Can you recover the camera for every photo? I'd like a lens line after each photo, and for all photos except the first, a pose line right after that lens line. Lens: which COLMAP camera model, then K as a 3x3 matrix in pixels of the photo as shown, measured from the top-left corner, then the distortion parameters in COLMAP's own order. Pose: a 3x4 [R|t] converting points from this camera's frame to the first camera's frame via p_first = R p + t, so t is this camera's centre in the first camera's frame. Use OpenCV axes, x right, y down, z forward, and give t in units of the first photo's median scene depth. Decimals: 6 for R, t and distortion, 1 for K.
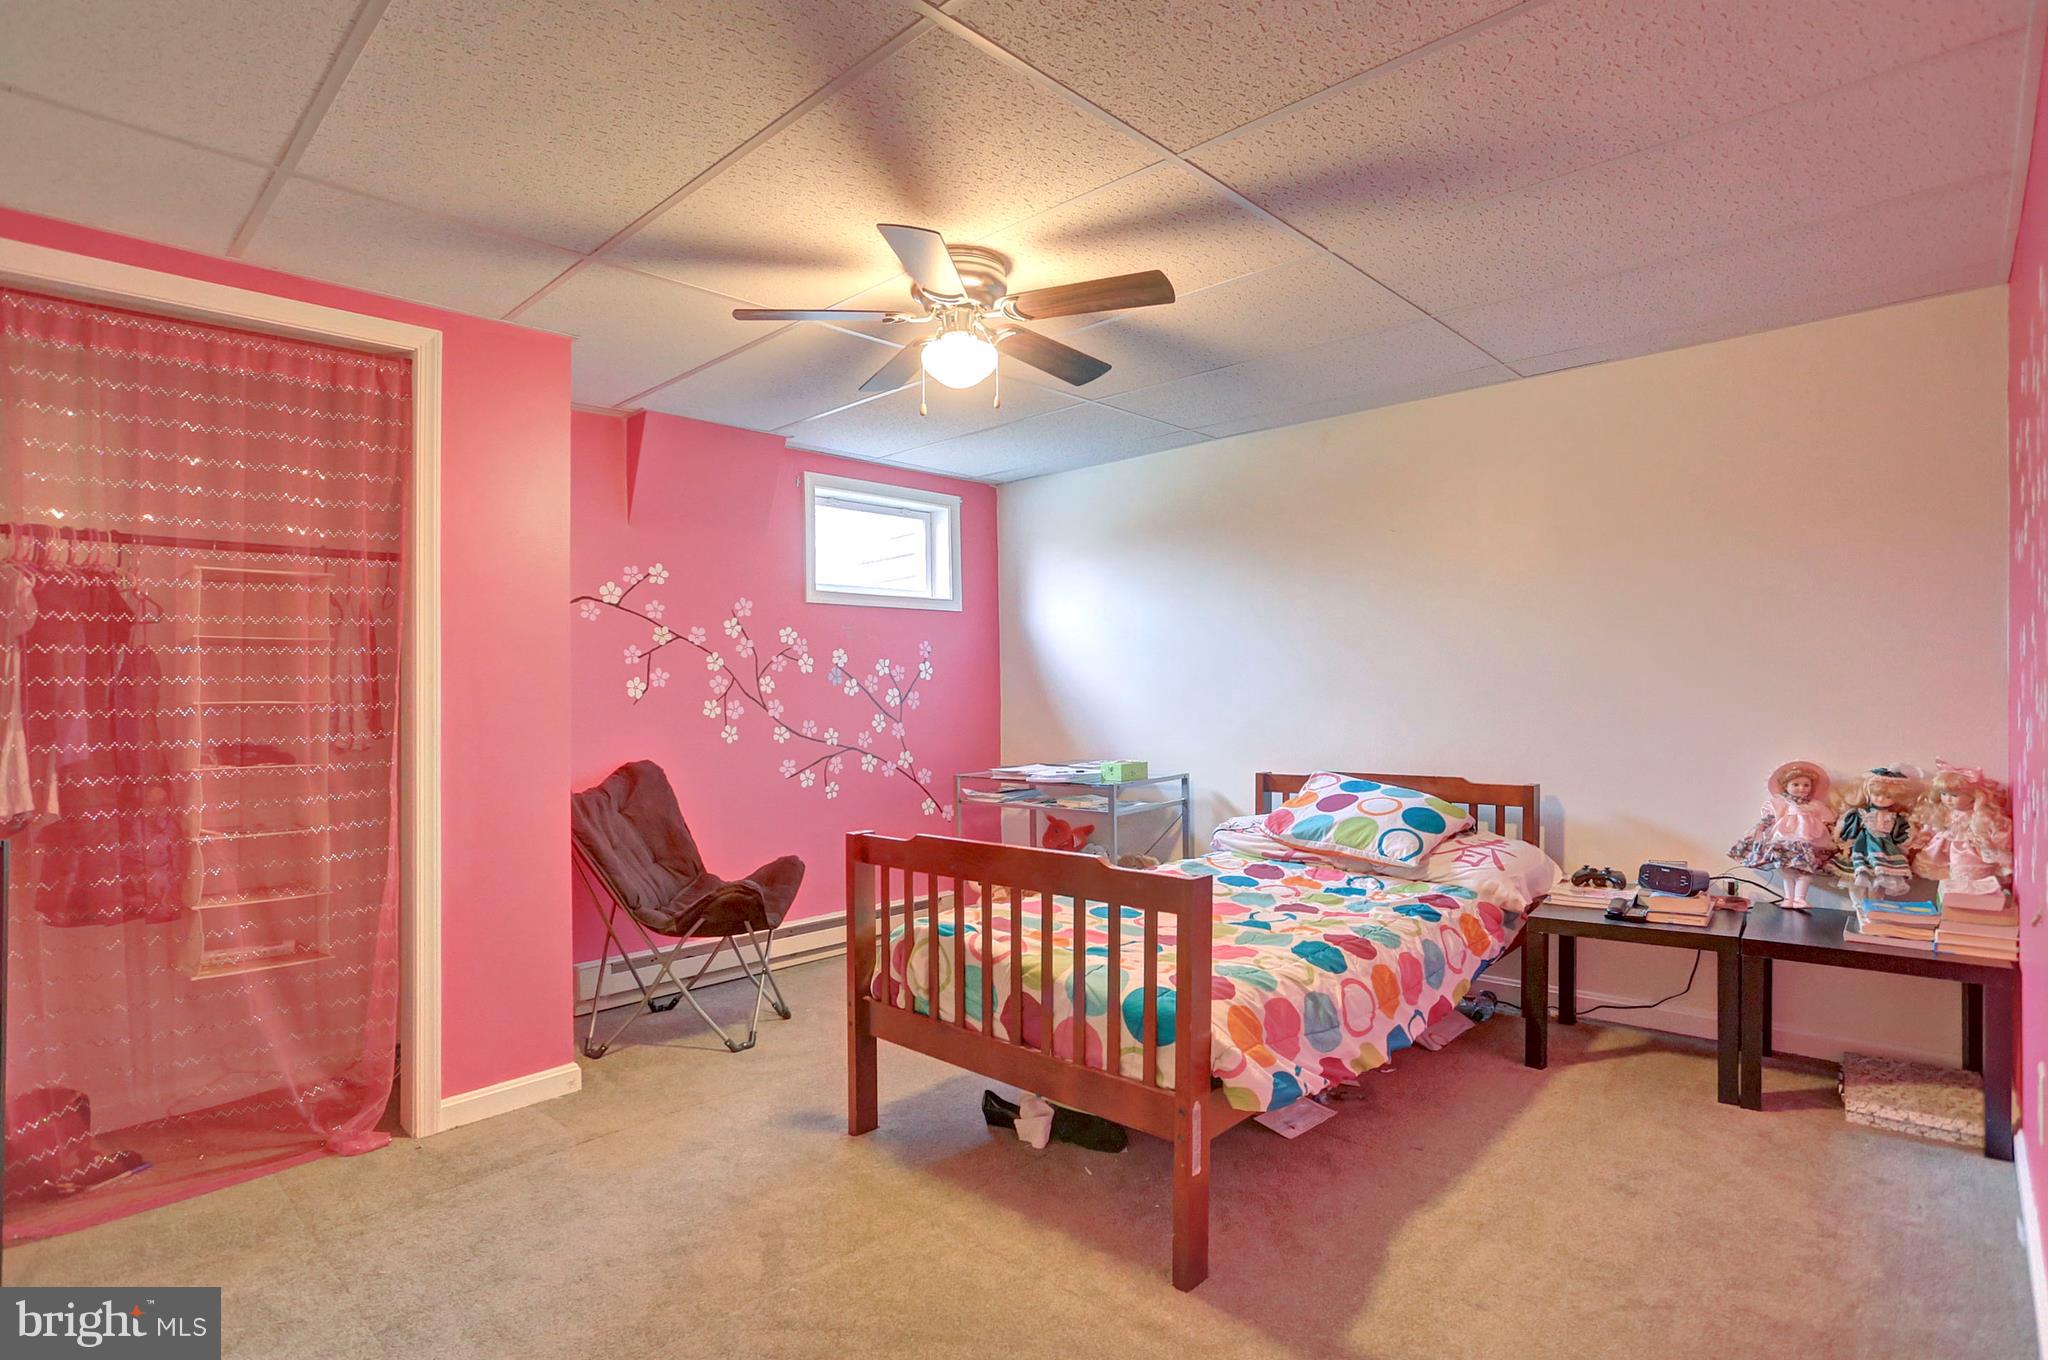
lens RADIAL K [[1015.1, 0, 1031.2], [0, 1015.1, 691.5], [0, 0, 1]] dist [-0.065391, 0.011631]
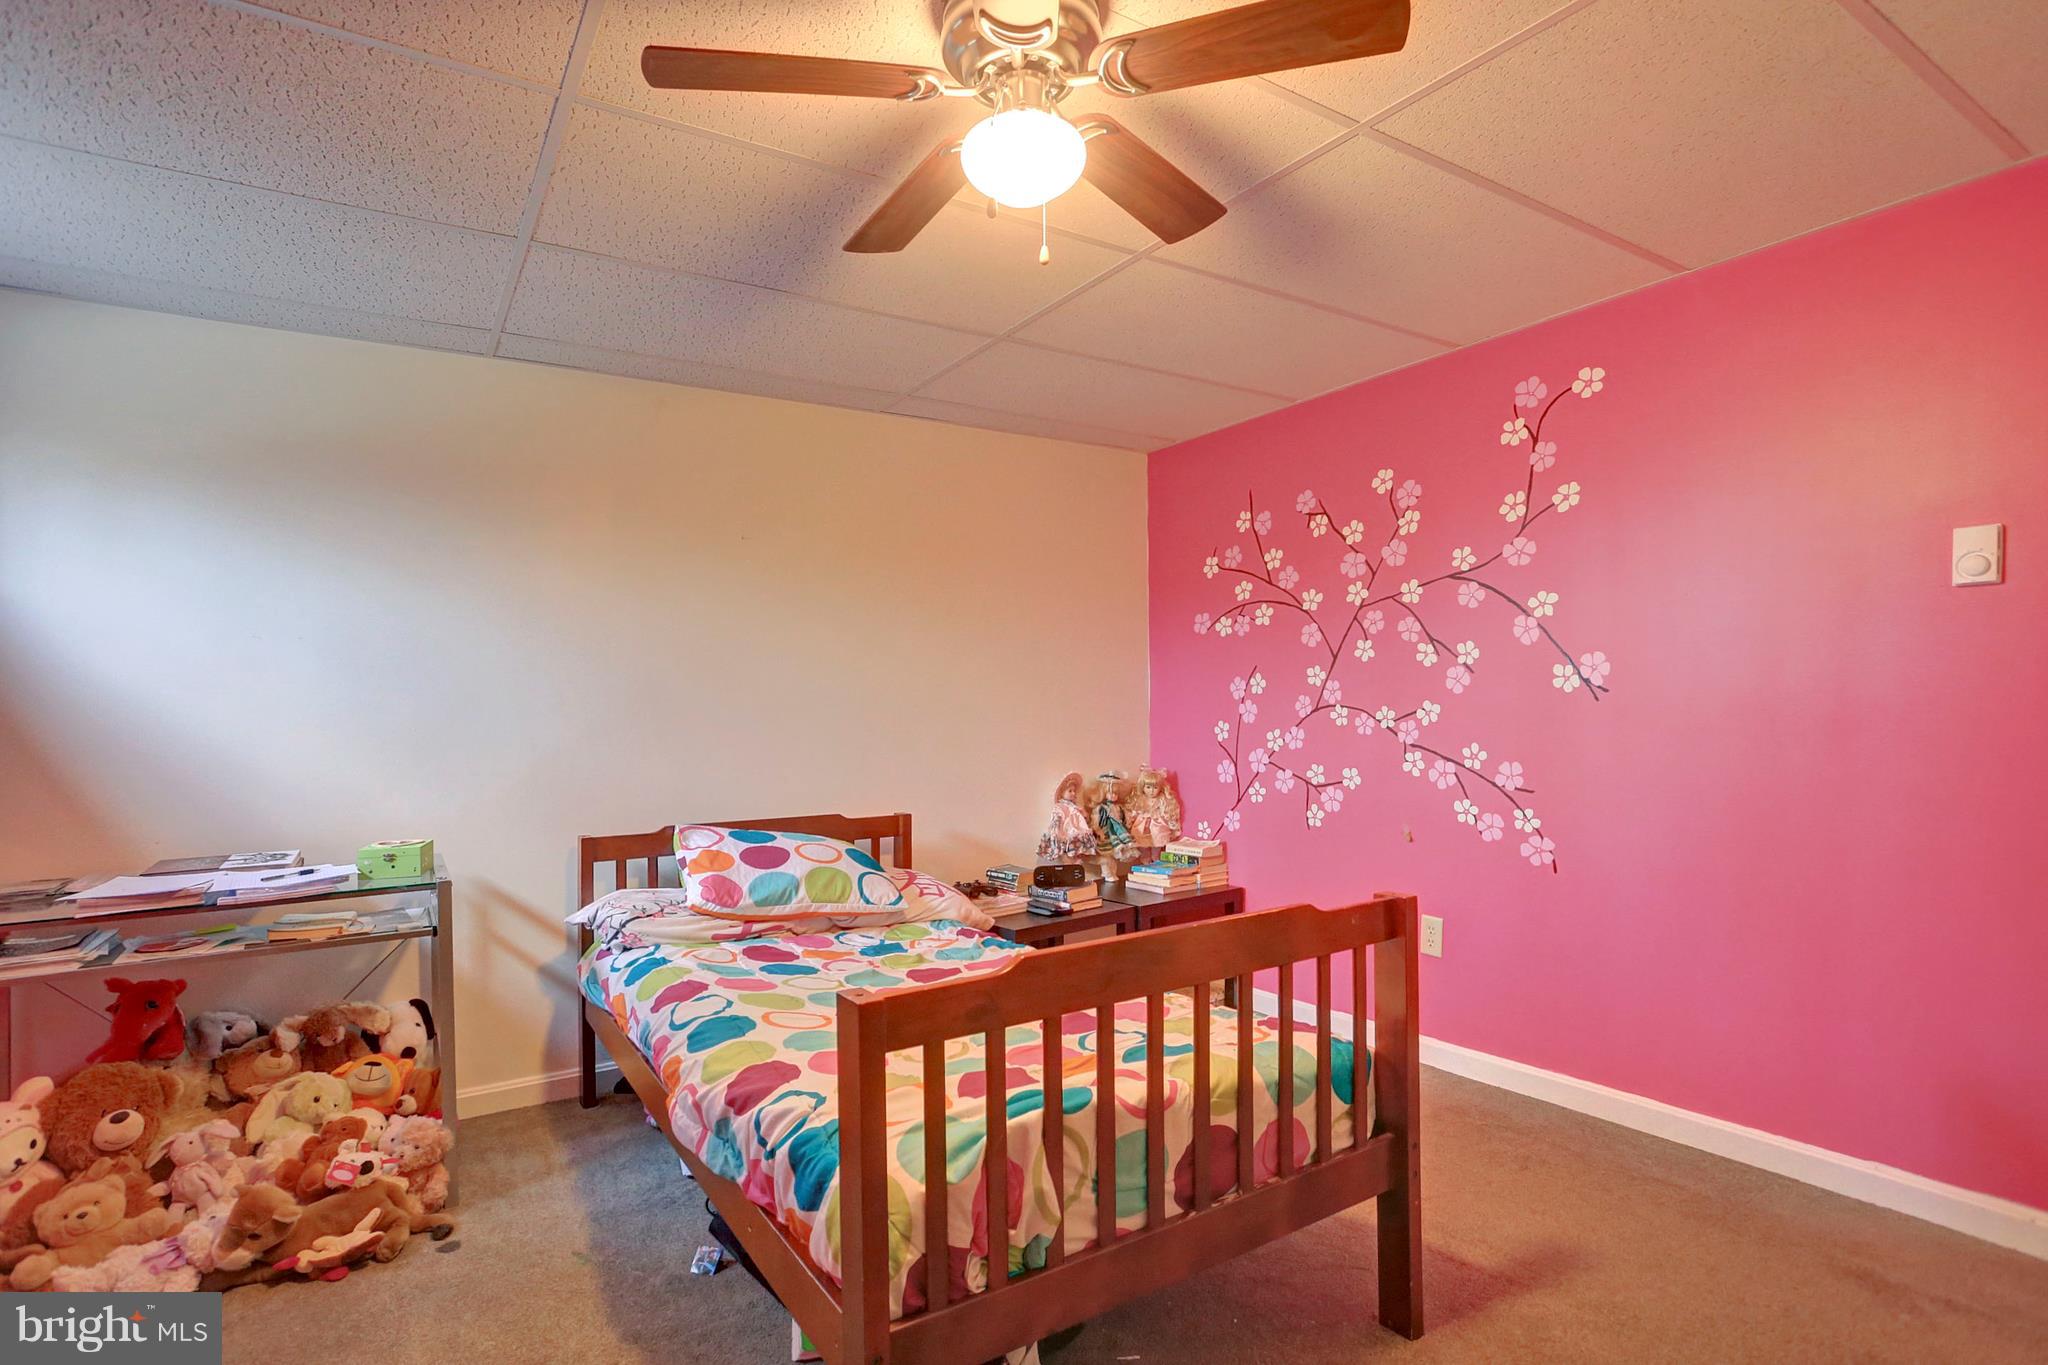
lens RADIAL K [[1015.1, 0, 1031.2], [0, 1015.1, 694.0], [0, 0, 1]] dist [-0.065391, 0.011631]
pose [[0.239717, 0.030106, 0.970376, -0.615383], [0.021265, 0.999116, -0.036251, 0.015062], [-0.970610, 0.029325, 0.238865, 0.800604]]
